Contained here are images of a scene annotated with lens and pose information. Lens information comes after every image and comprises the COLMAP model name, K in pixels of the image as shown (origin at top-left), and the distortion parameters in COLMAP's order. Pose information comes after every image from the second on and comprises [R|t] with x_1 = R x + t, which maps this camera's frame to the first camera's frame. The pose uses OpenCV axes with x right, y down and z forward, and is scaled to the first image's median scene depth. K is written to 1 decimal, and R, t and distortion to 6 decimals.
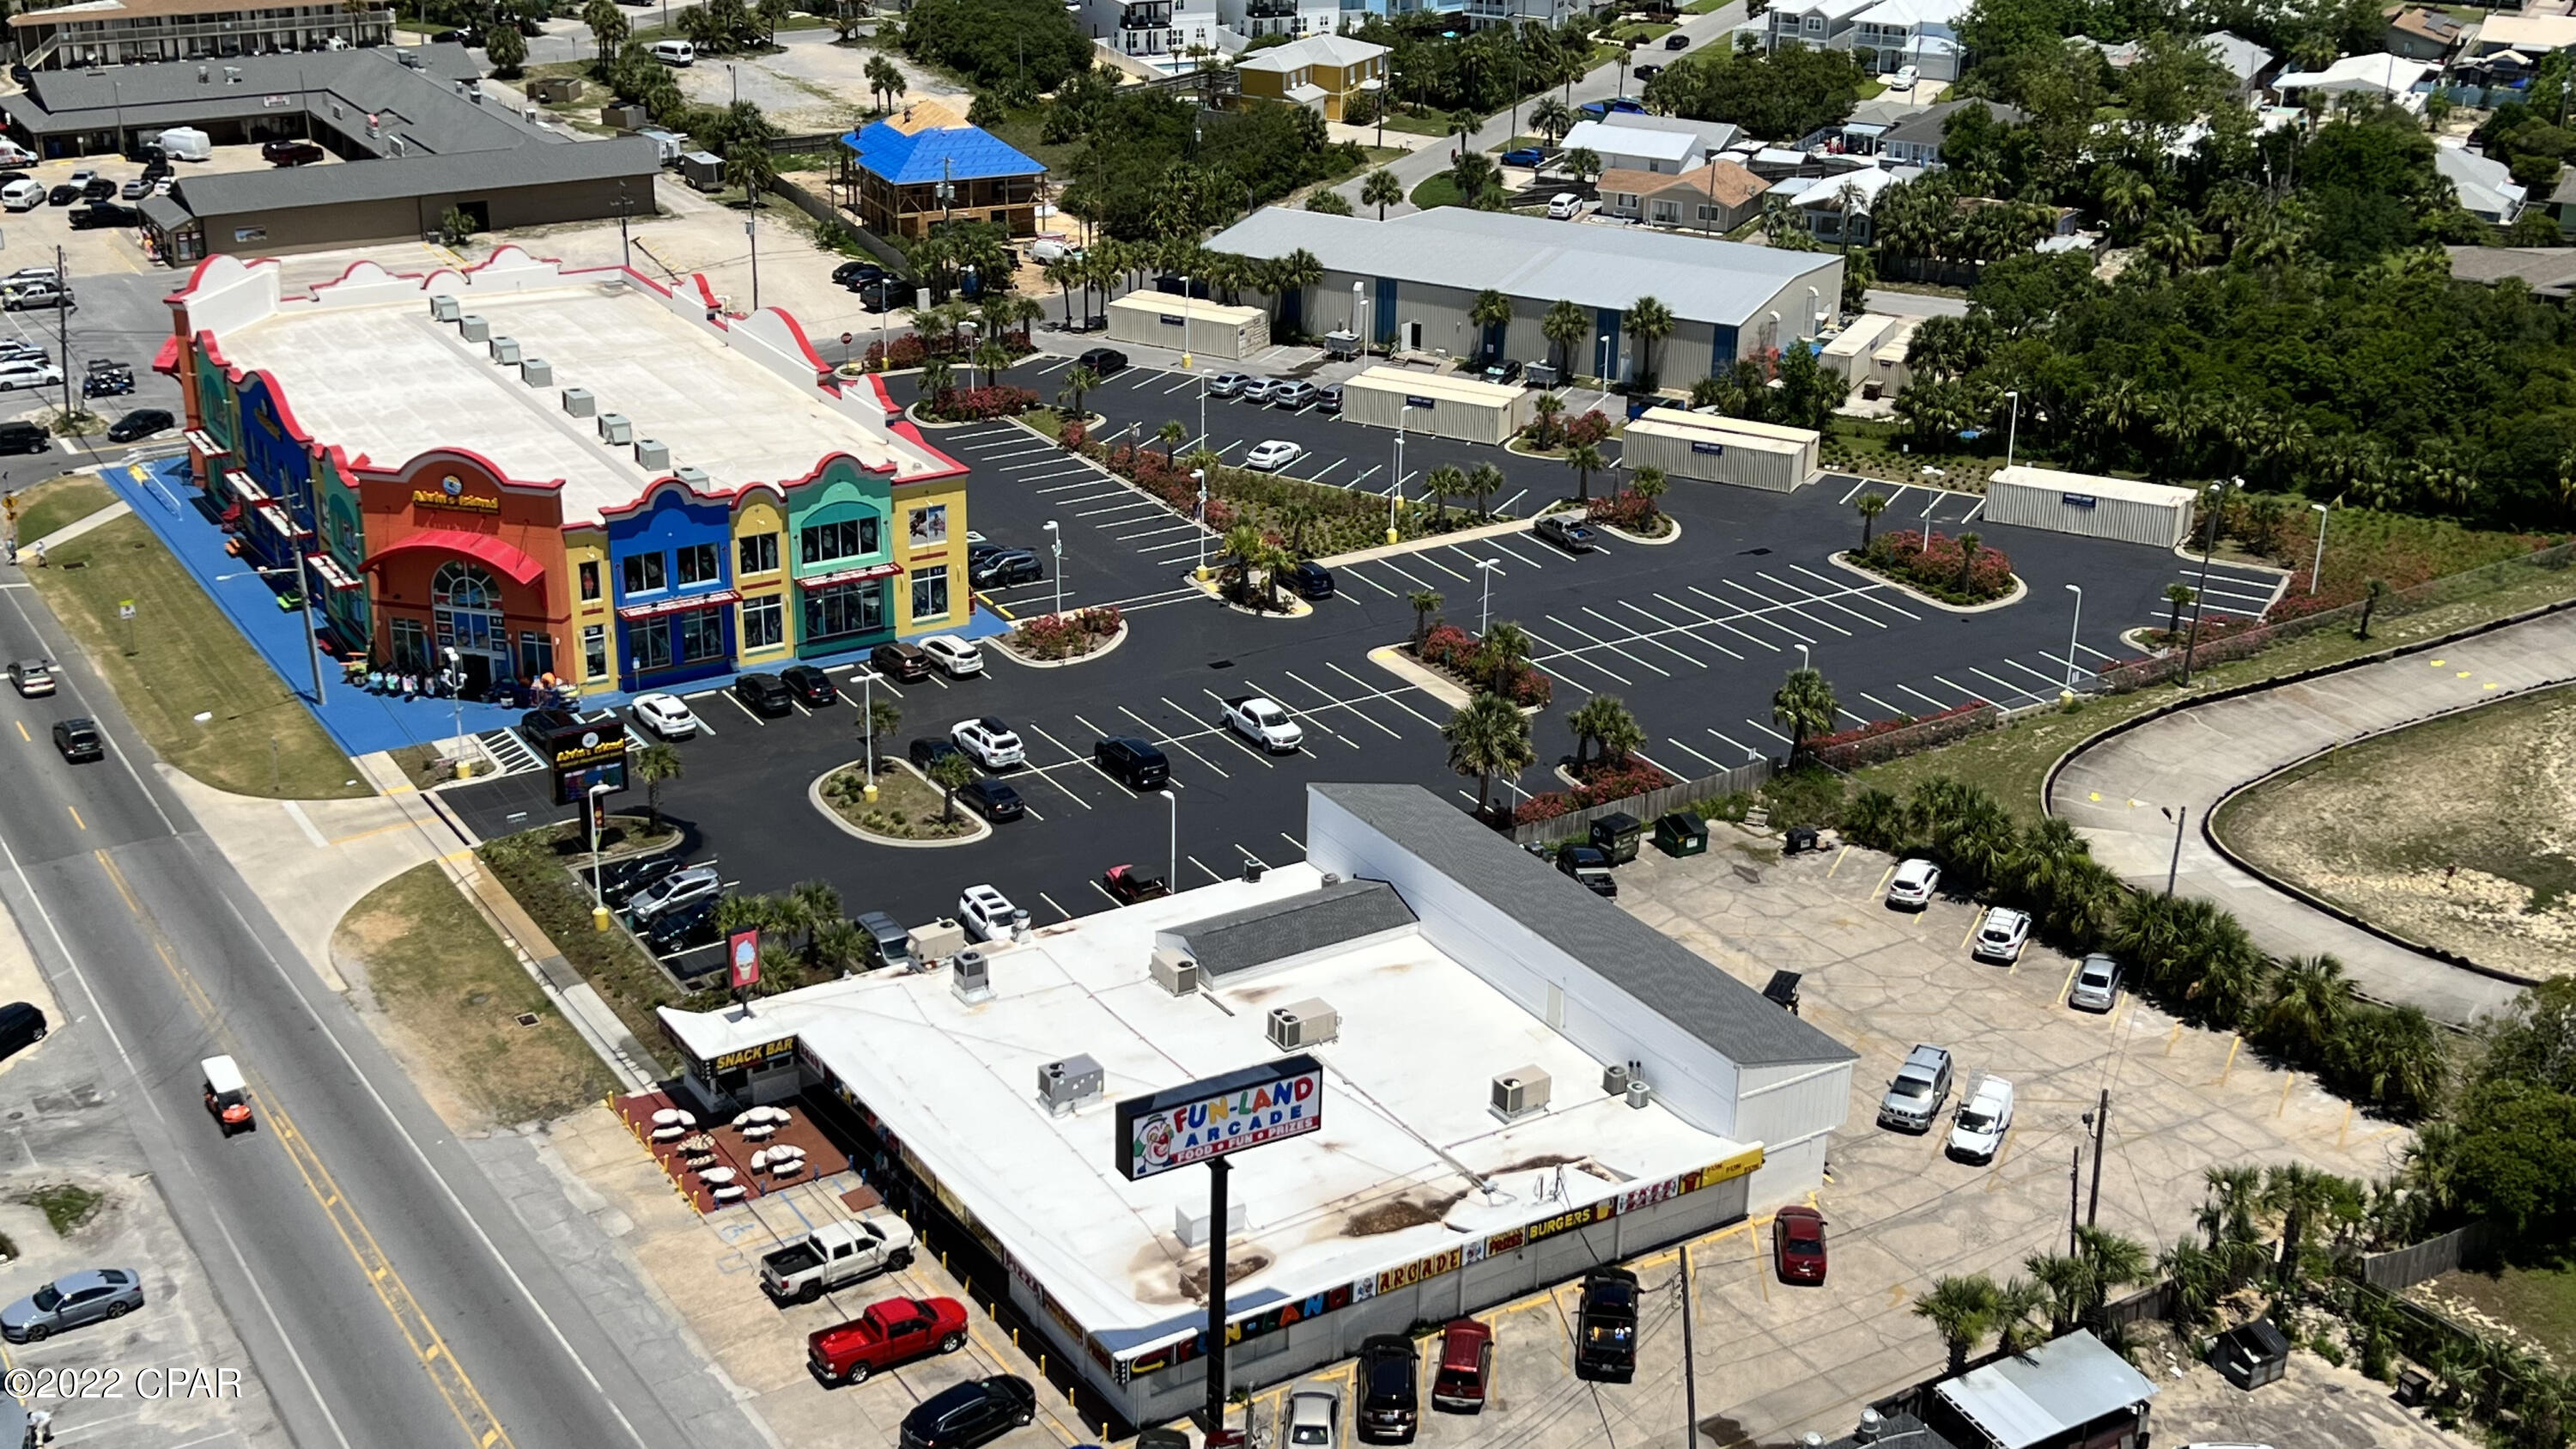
lens RADIAL K [[2951.3, 0, 1288.0], [0, 2951.3, 724.5], [0, 0, 1]] dist [0.121362, -0.276925]
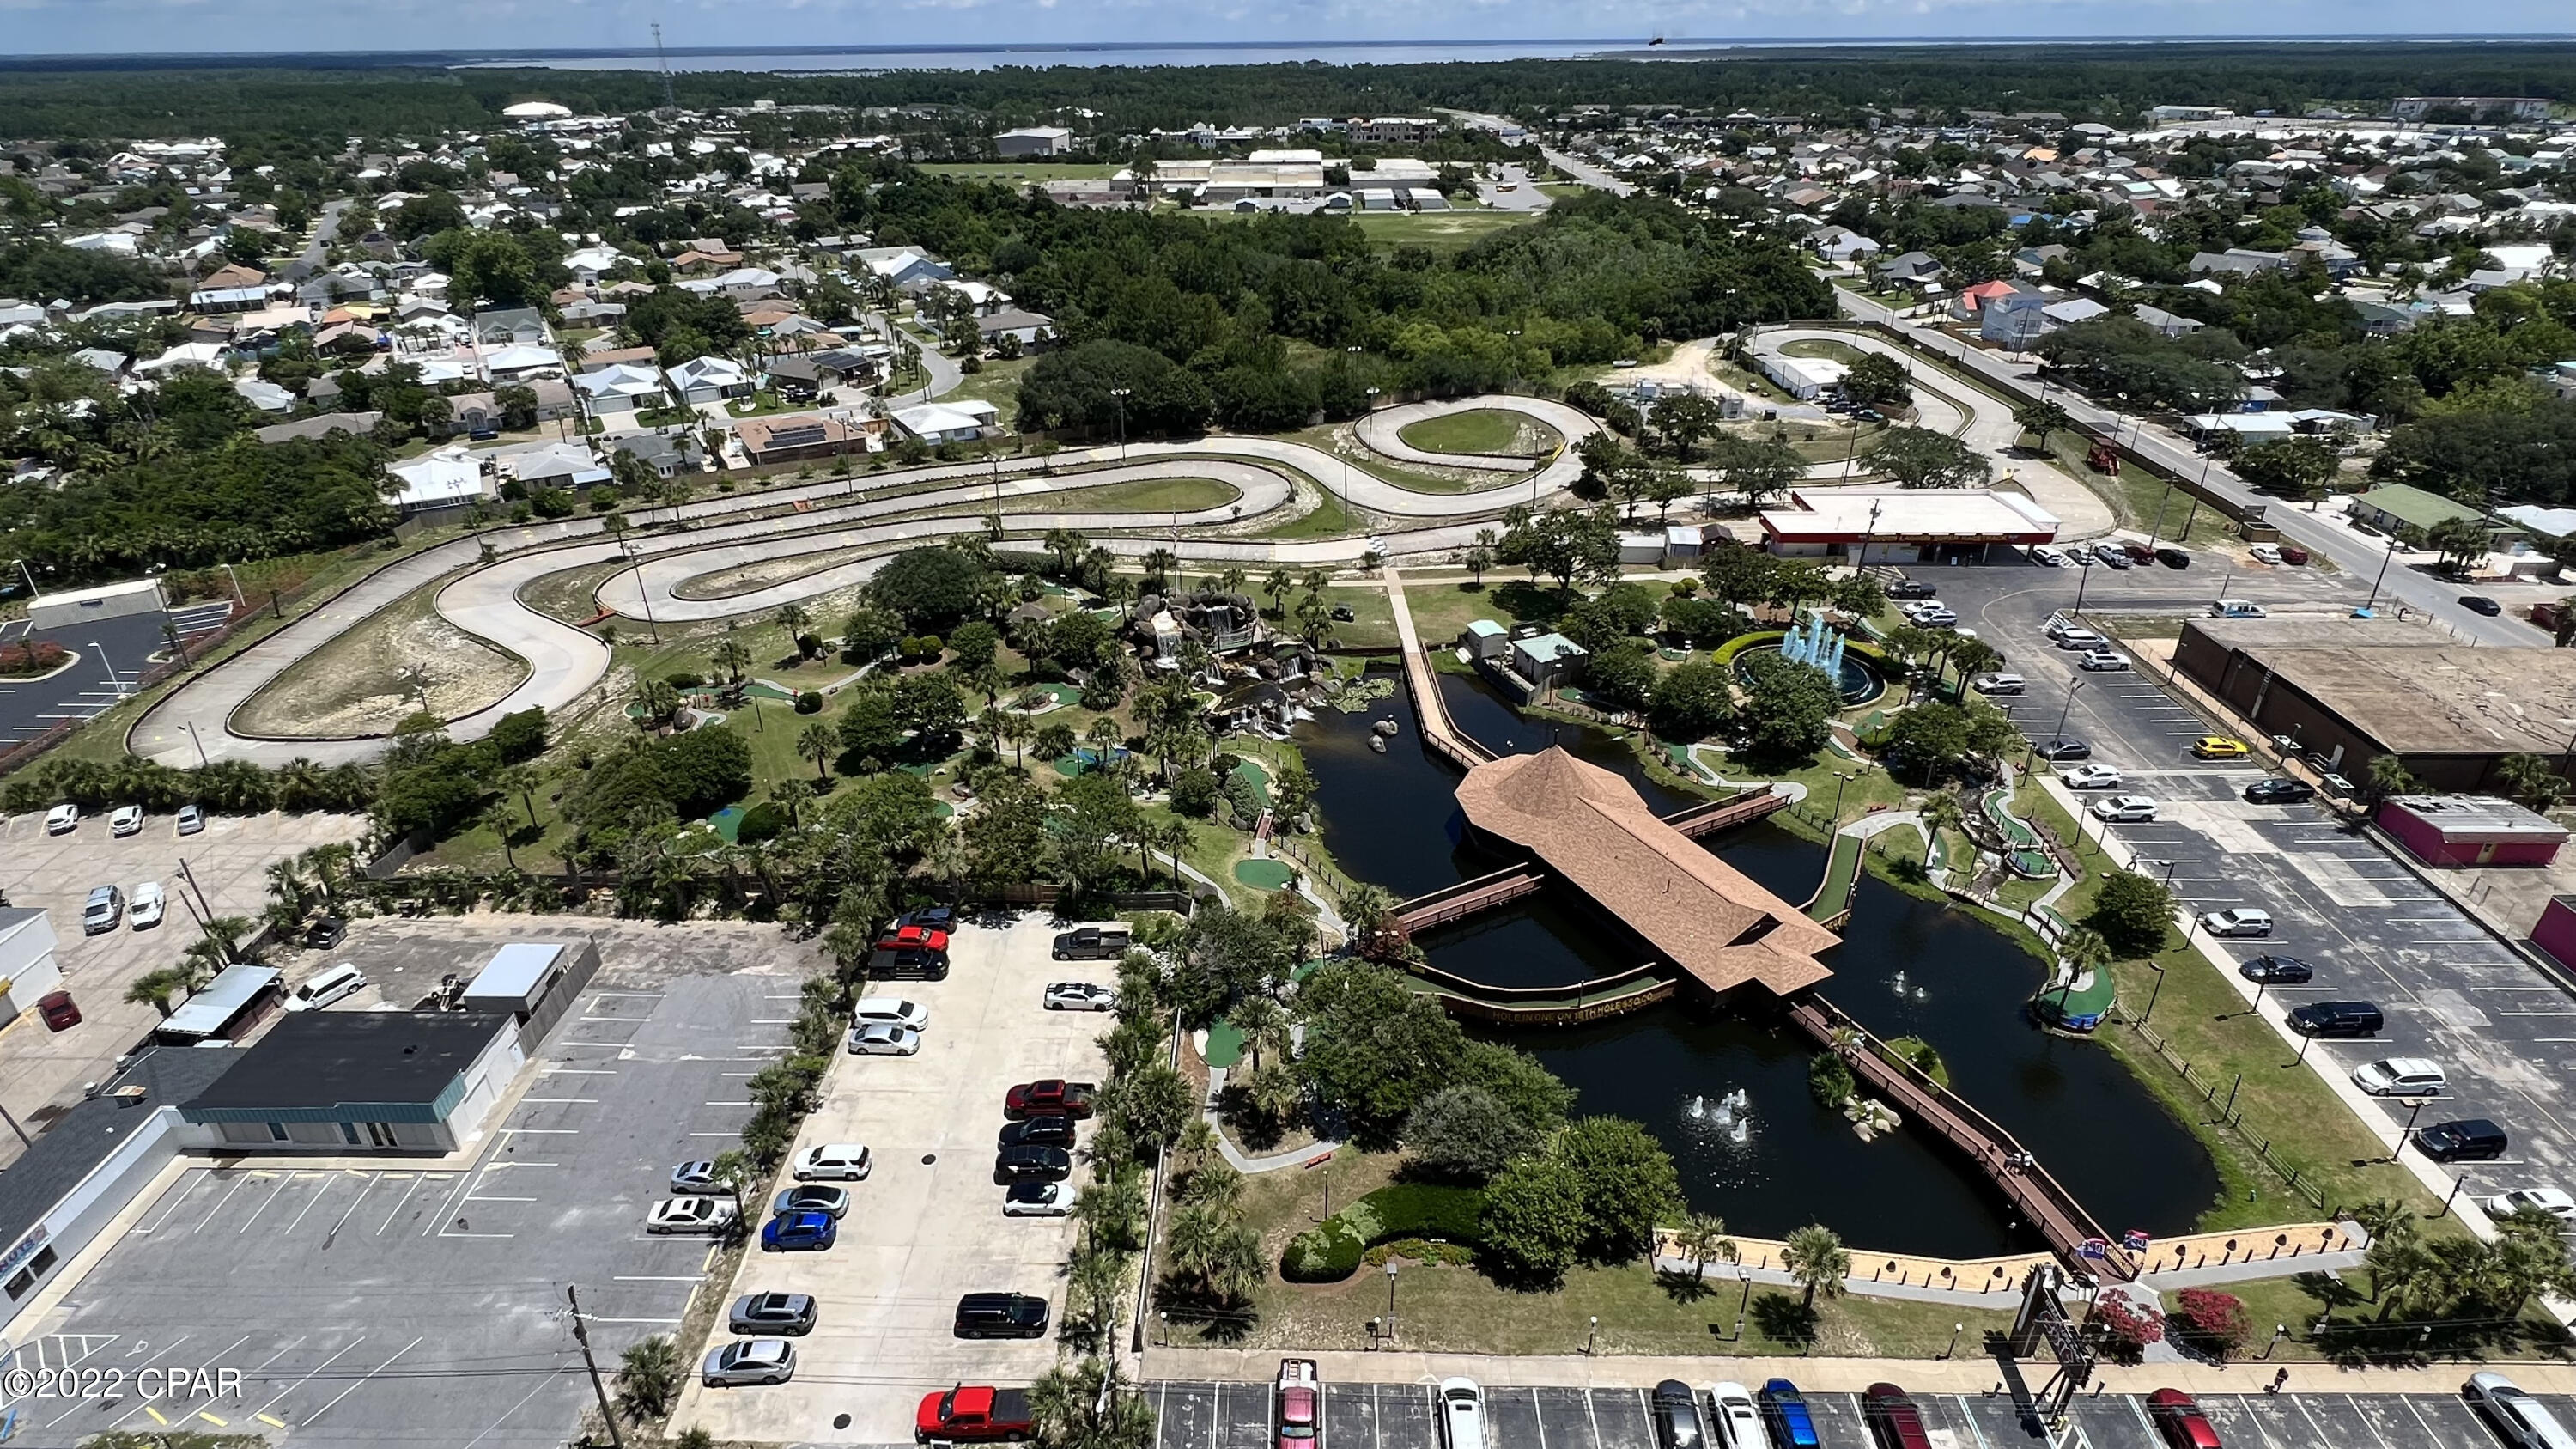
lens RADIAL K [[1313.8, 0, 1288.0], [0, 1313.8, 724.5], [0, 0, 1]] dist [0.001510, 0.000694]
pose [[0.551896, -0.408471, 0.727023, 0.057167], [0.339776, 0.906318, 0.251277, 0.054203], [-0.761553, 0.108346, 0.638982, -0.134724]]
